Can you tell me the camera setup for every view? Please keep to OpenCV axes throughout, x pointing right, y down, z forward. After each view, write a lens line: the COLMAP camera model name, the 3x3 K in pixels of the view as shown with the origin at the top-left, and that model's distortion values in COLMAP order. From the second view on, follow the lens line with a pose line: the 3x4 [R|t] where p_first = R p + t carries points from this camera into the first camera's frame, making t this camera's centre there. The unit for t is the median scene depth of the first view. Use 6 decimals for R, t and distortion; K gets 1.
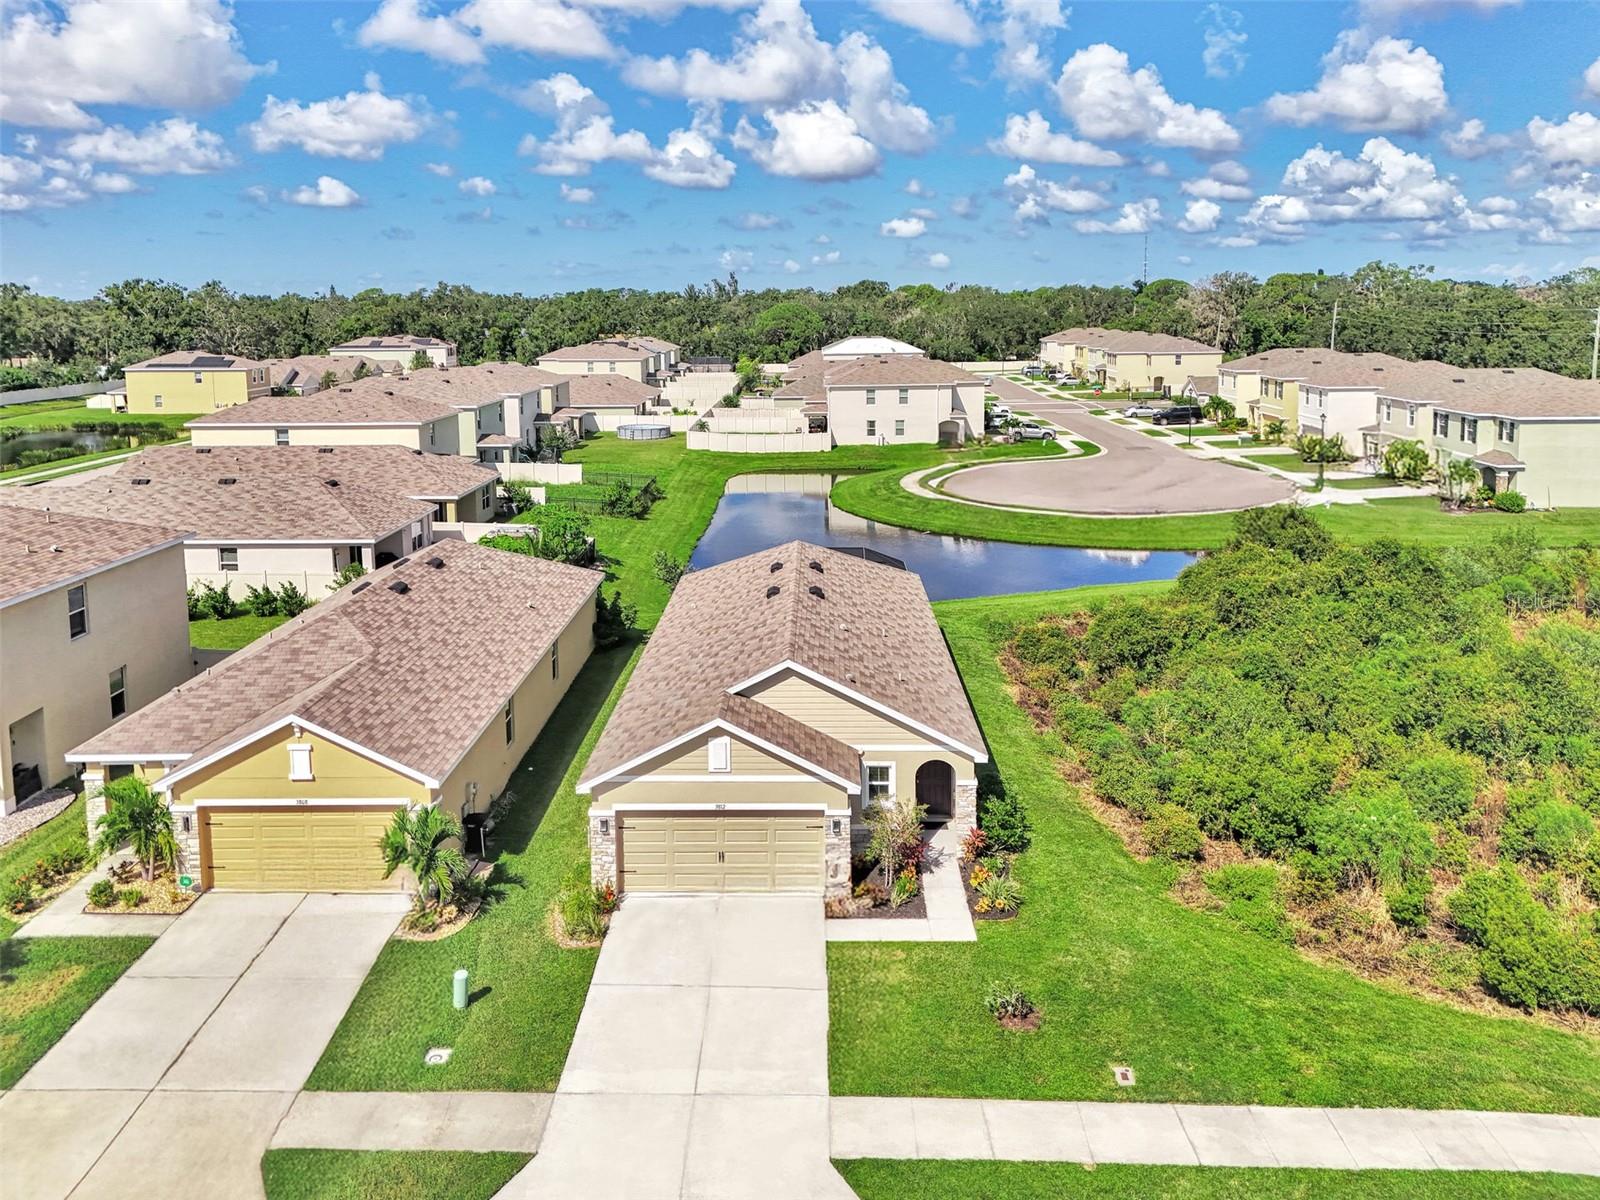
lens RADIAL K [[1223.6, 0, 781.8], [0, 1223.6, 475.1], [0, 0, 1]] dist [0.073937, -0.069307]
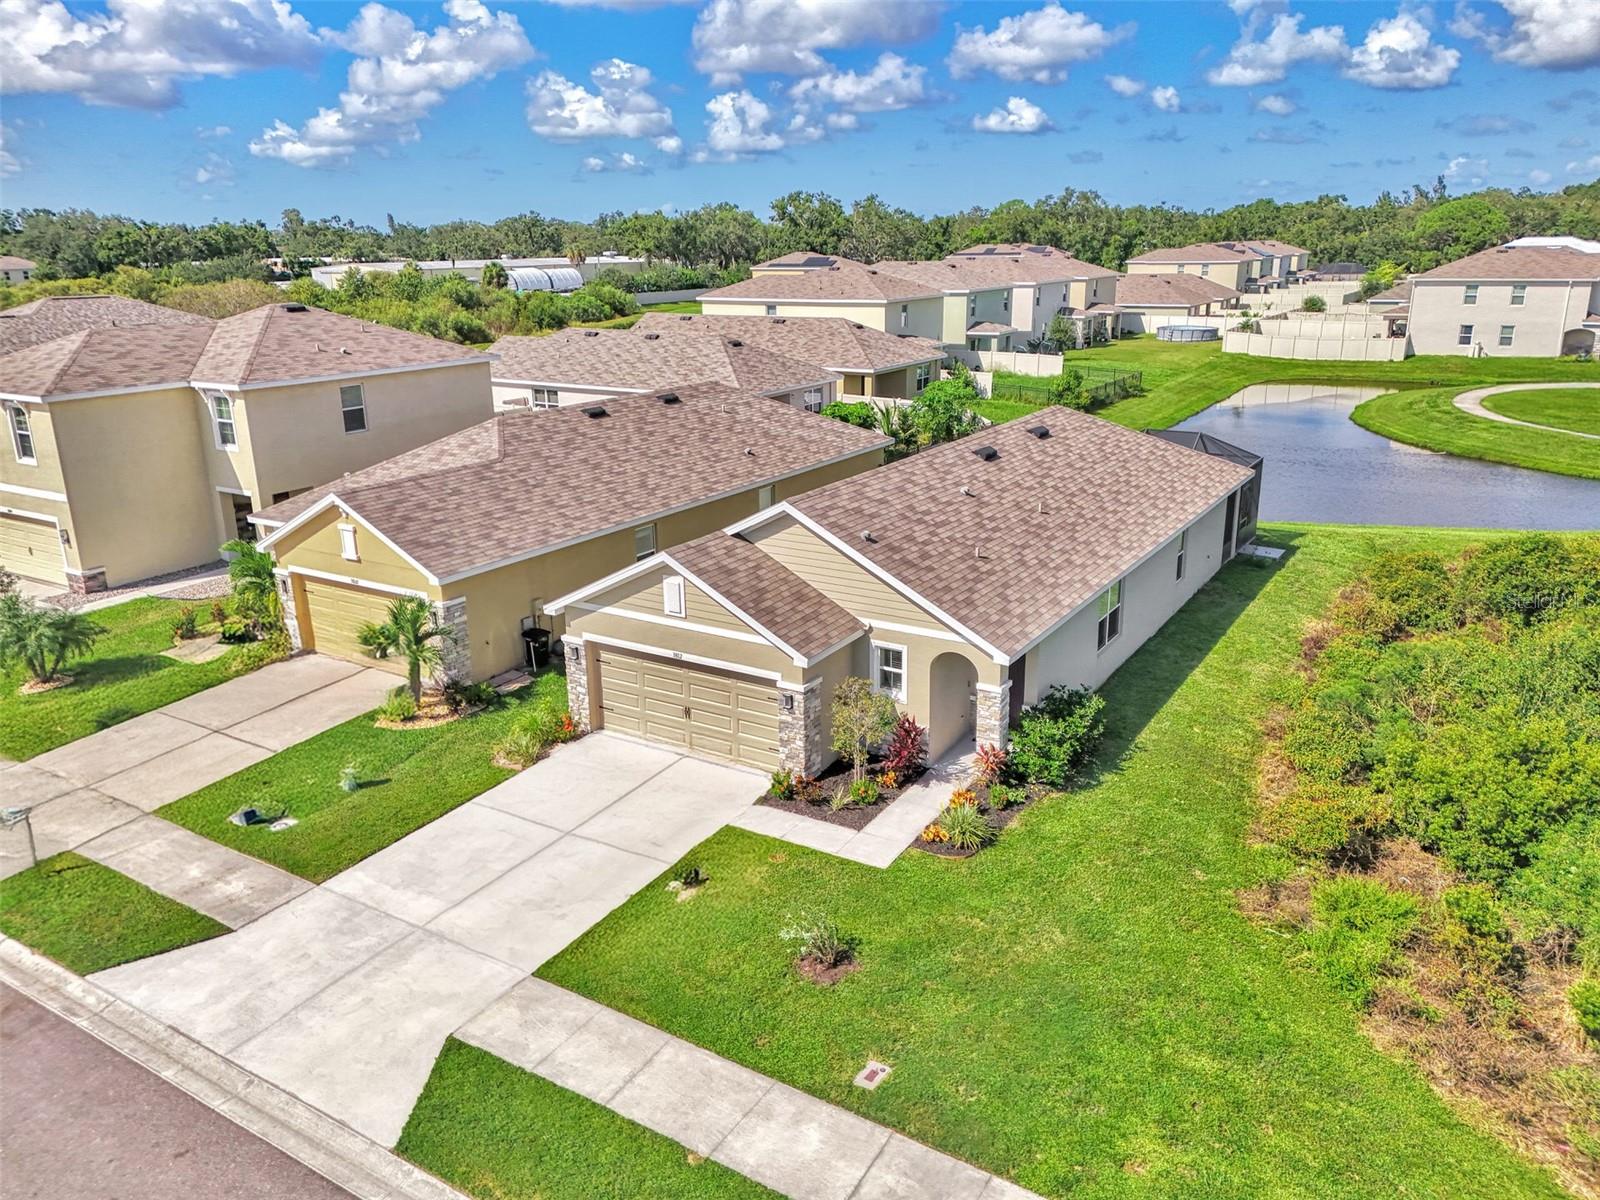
lens RADIAL K [[1172.5, 0, 797.2], [0, 1172.5, 591.1], [0, 0, 1]] dist [0.079005, -0.085203]
pose [[0.861180, 0.143632, -0.487585, 0.394387], [-0.064440, 0.982356, 0.175565, 0.069574], [0.504199, -0.119773, 0.855241, 0.319426]]
